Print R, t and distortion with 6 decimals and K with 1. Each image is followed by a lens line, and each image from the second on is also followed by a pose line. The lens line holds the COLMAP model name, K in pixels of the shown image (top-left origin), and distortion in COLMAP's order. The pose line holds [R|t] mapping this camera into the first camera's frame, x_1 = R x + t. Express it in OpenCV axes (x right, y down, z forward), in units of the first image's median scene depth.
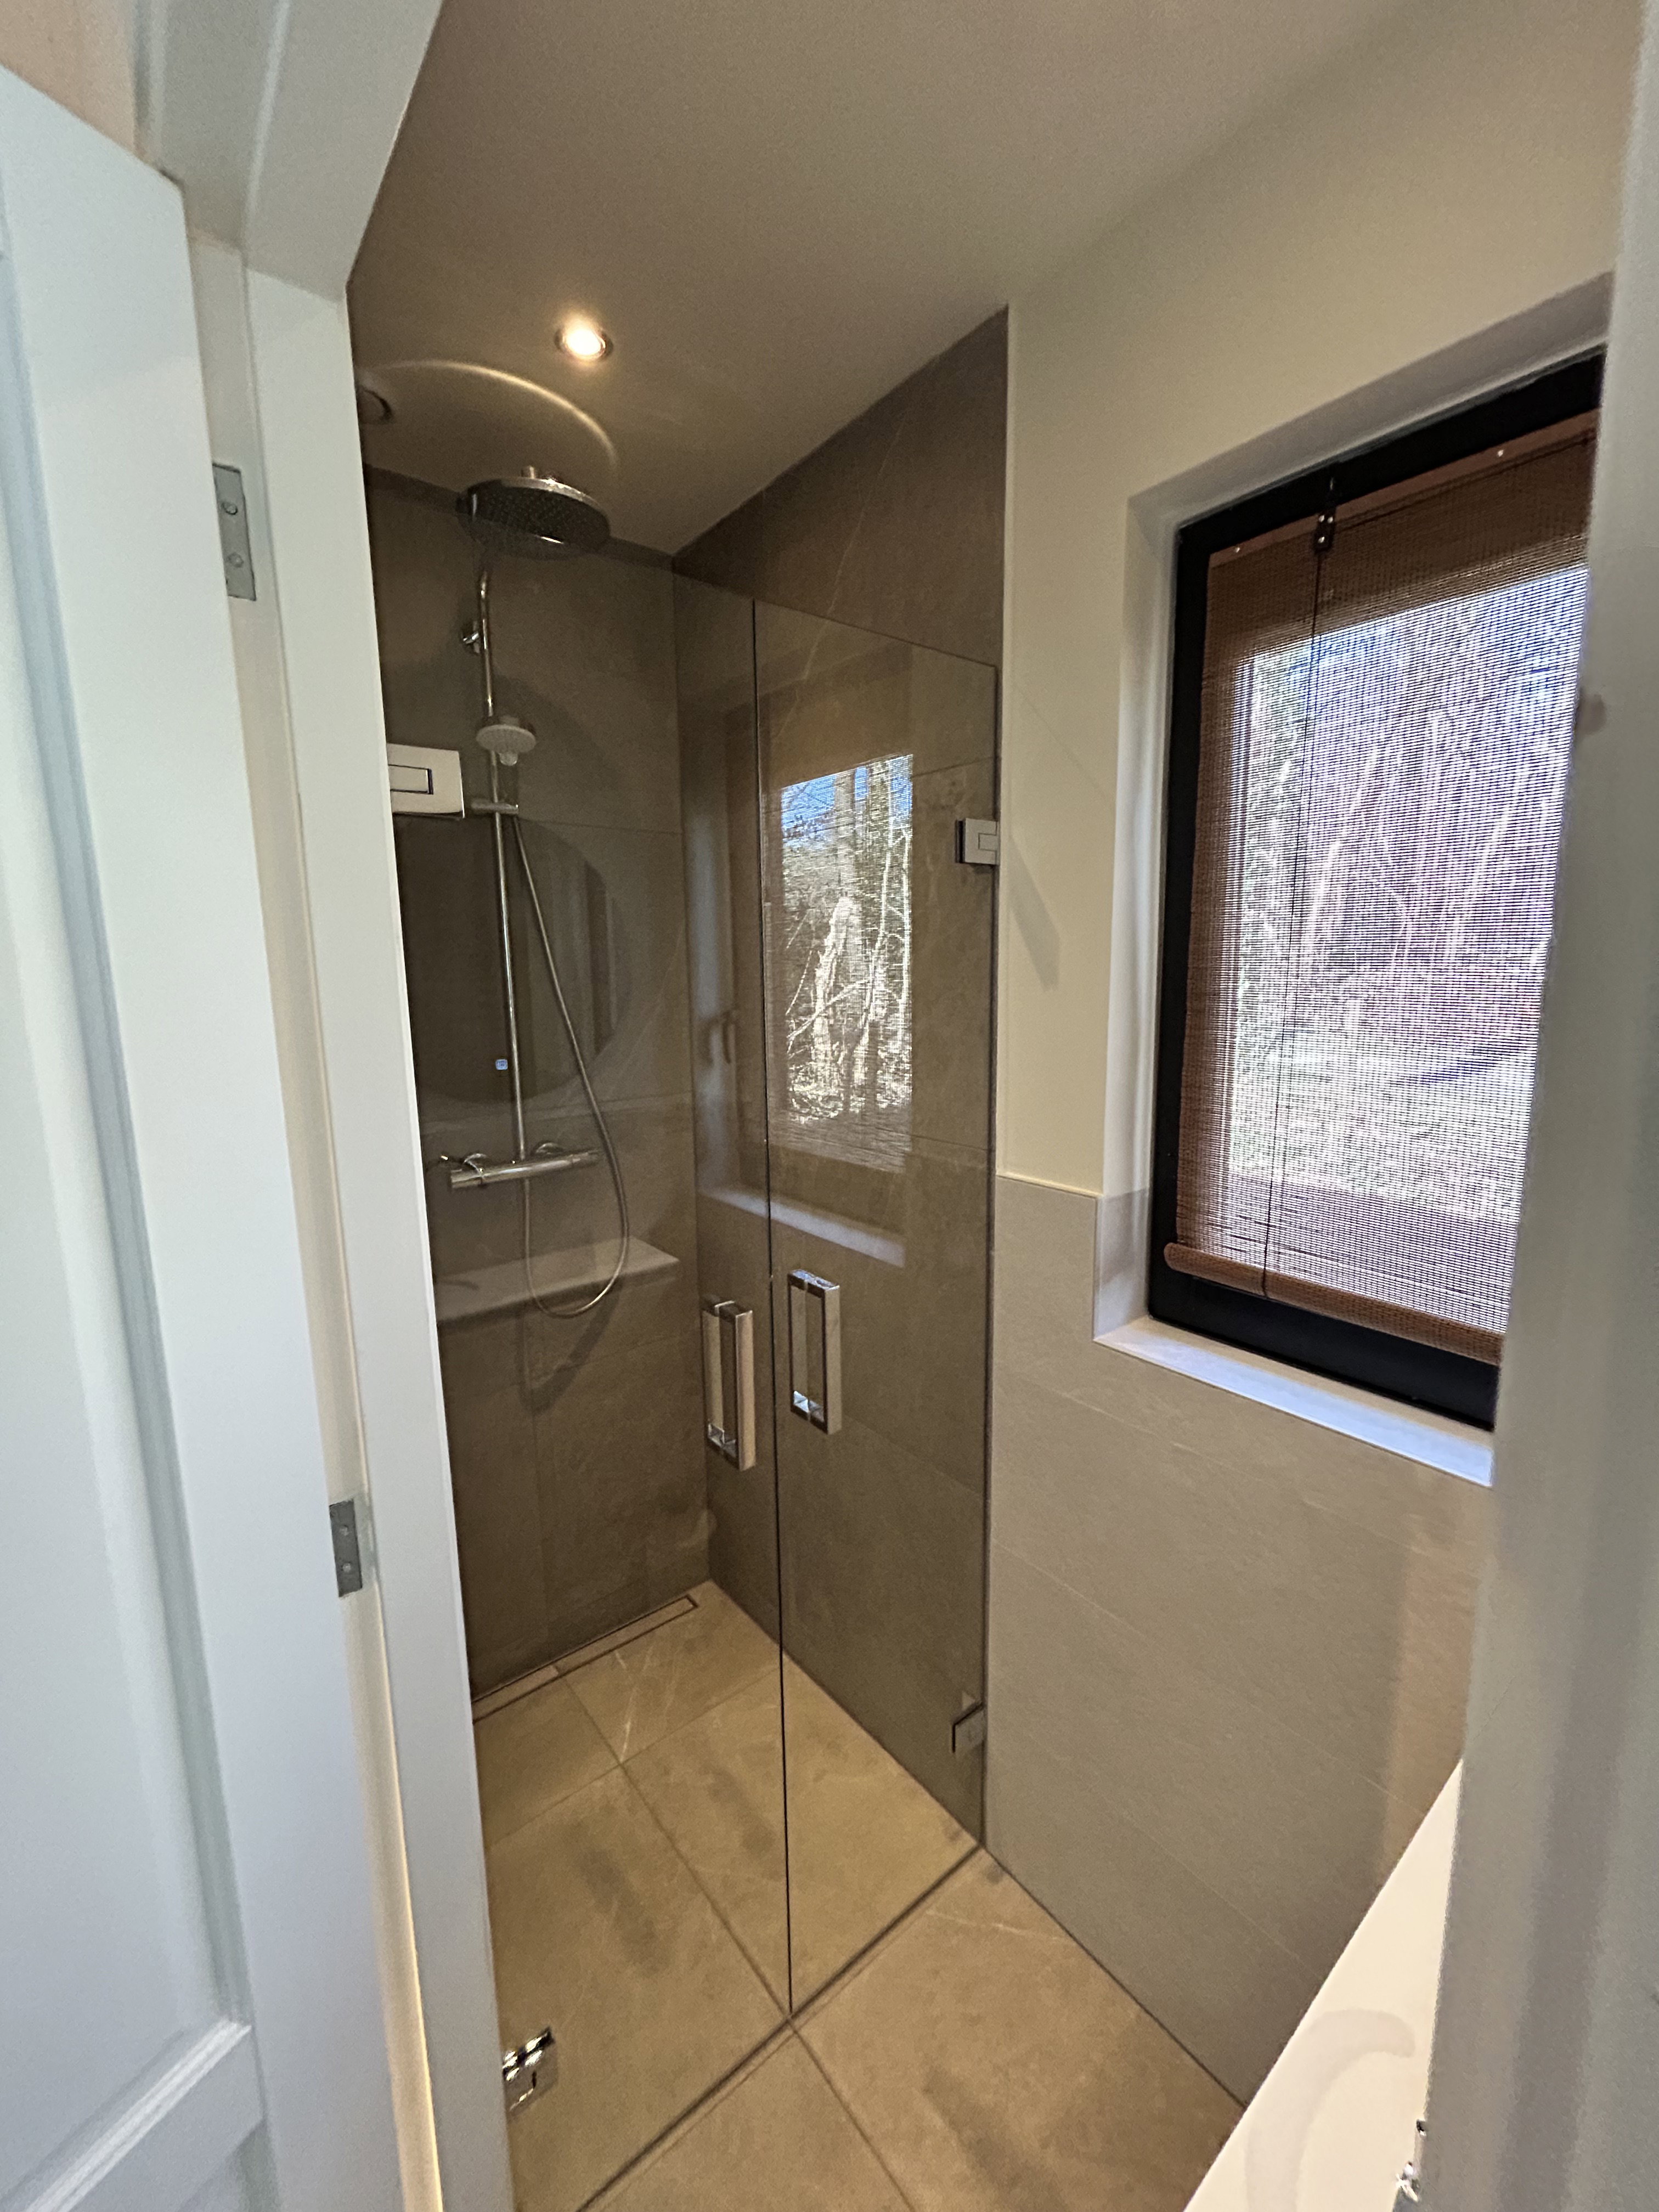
lens RADIAL K [[891.8, 0, 834.1], [0, 891.8, 1103.0], [0, 0, 1]] dist [0.004156, 0.000635]
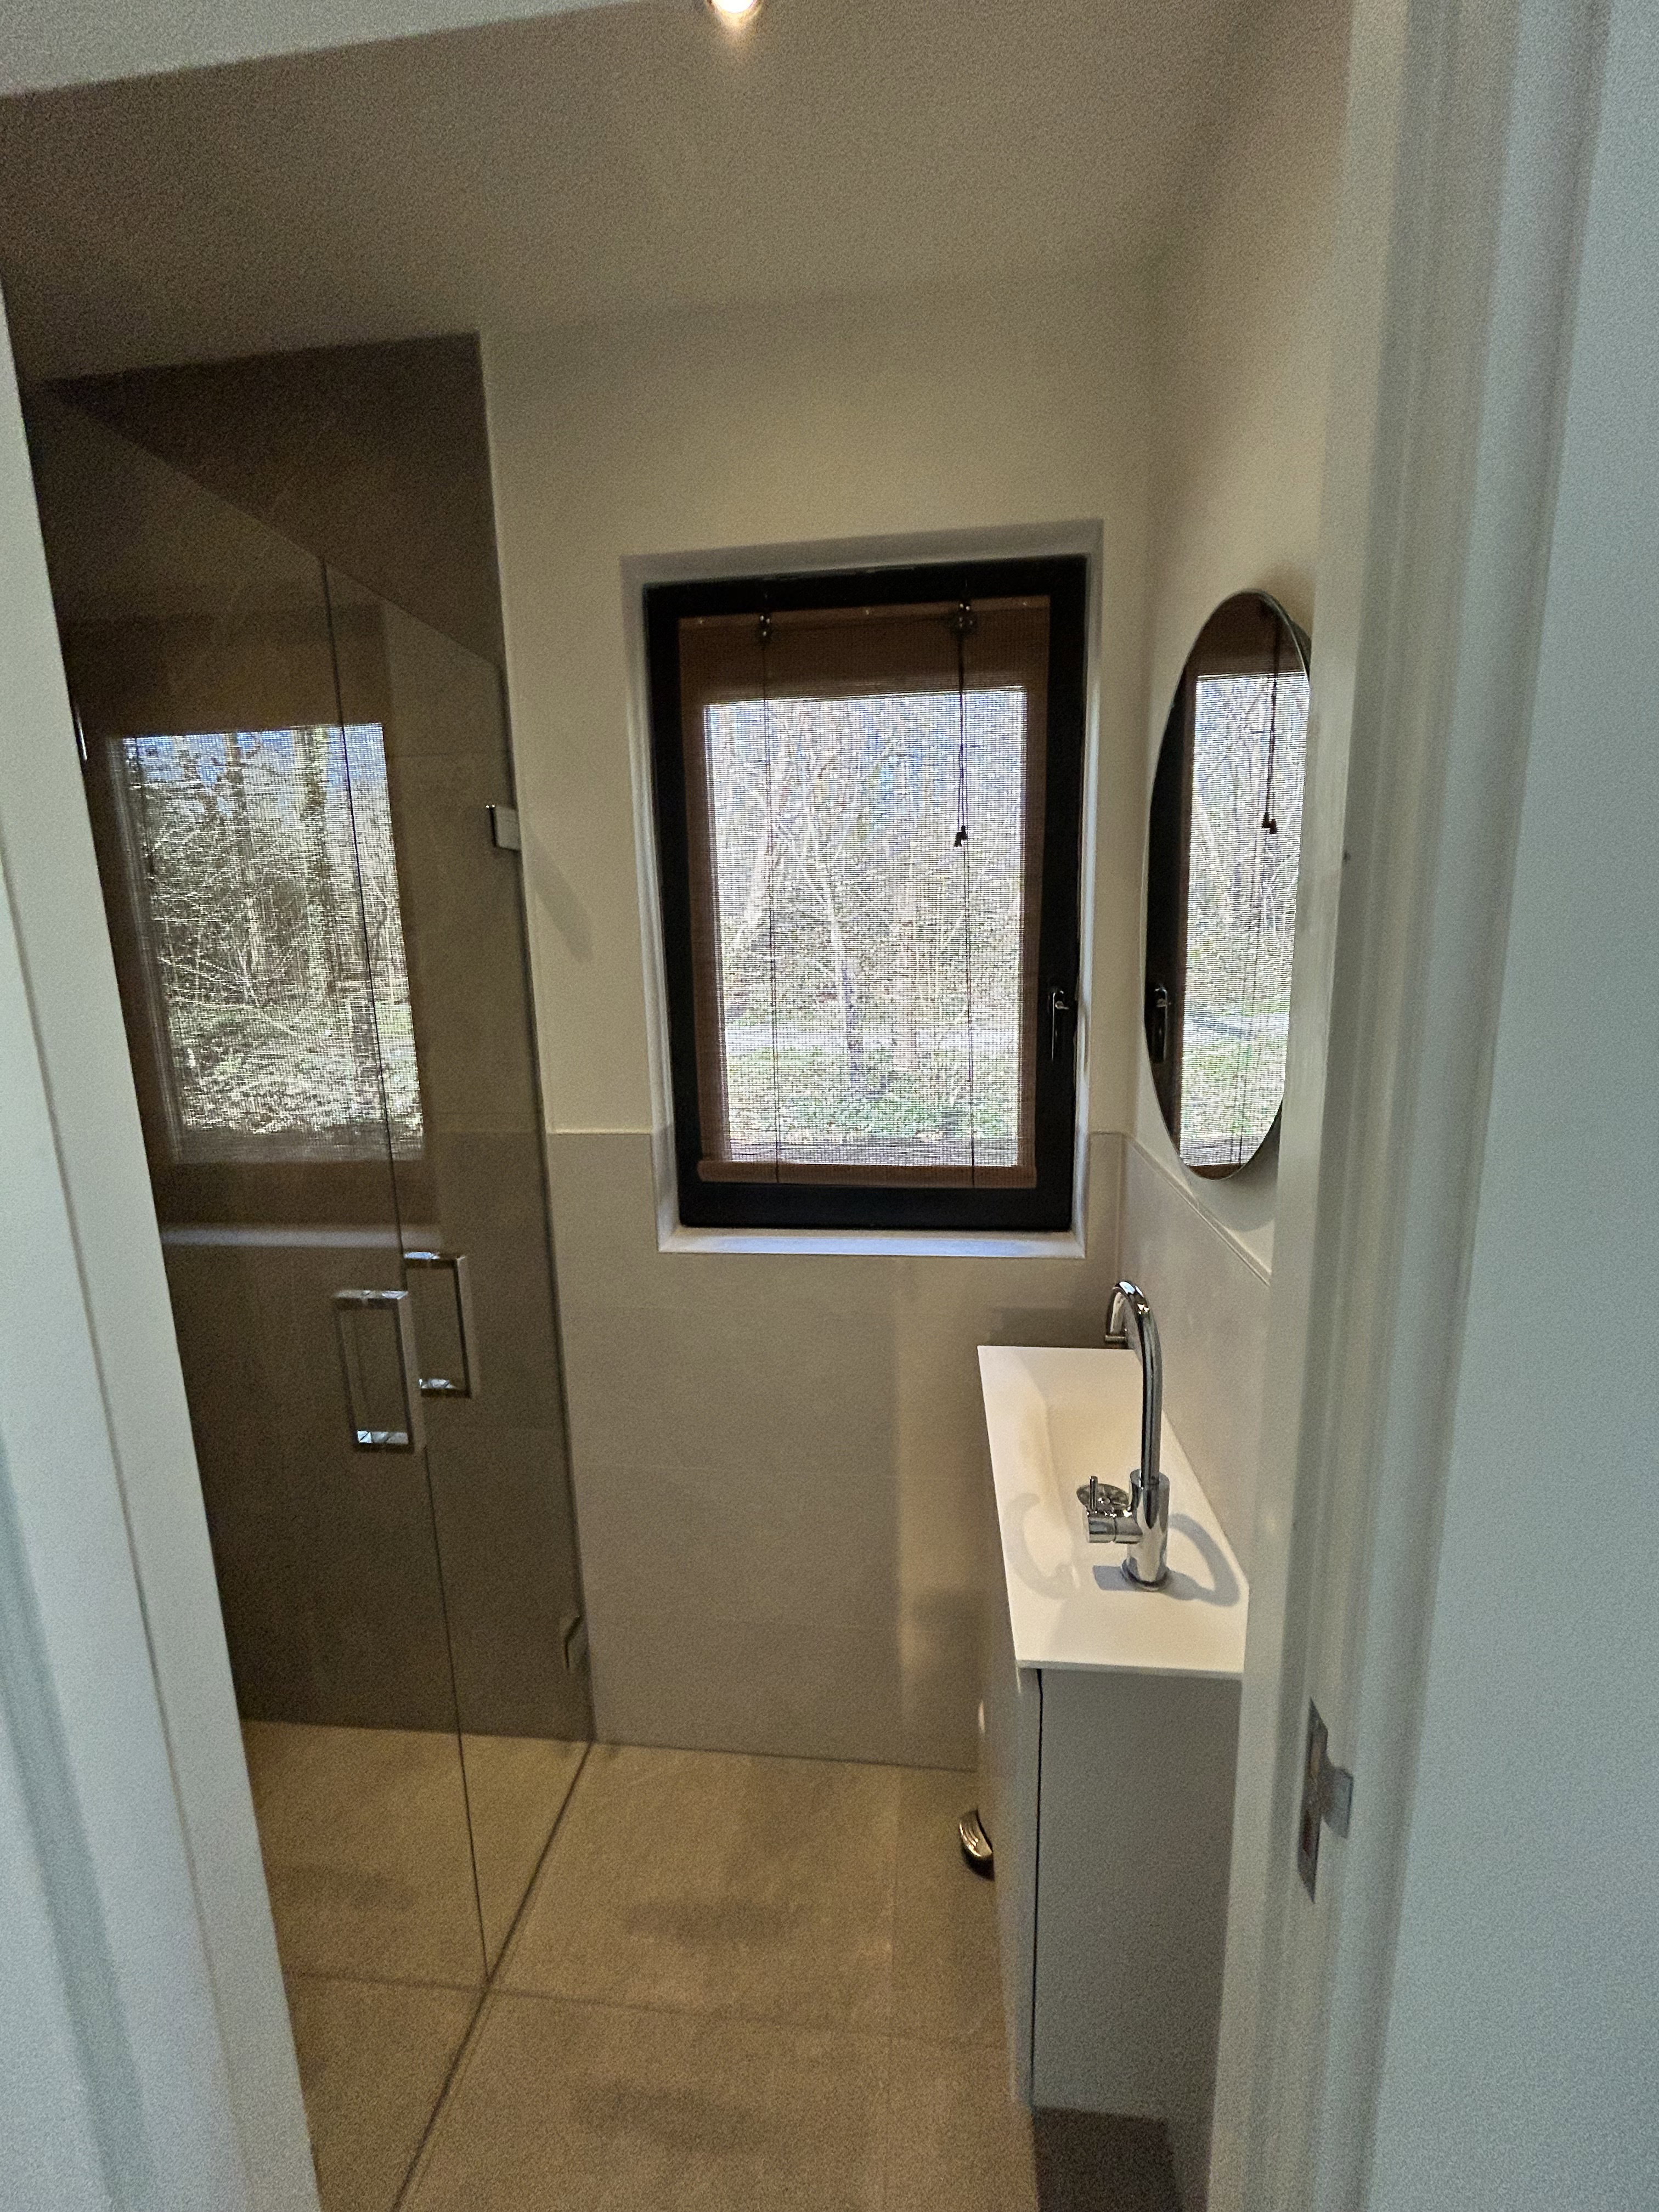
lens RADIAL K [[891.8, 0, 834.1], [0, 891.8, 1103.0], [0, 0, 1]] dist [0.004156, 0.000635]
pose [[0.706112, -0.132469, 0.695599, -0.351144], [0.123306, 0.990339, 0.063429, 0.018897], [-0.697282, 0.040983, 0.715624, -0.038366]]
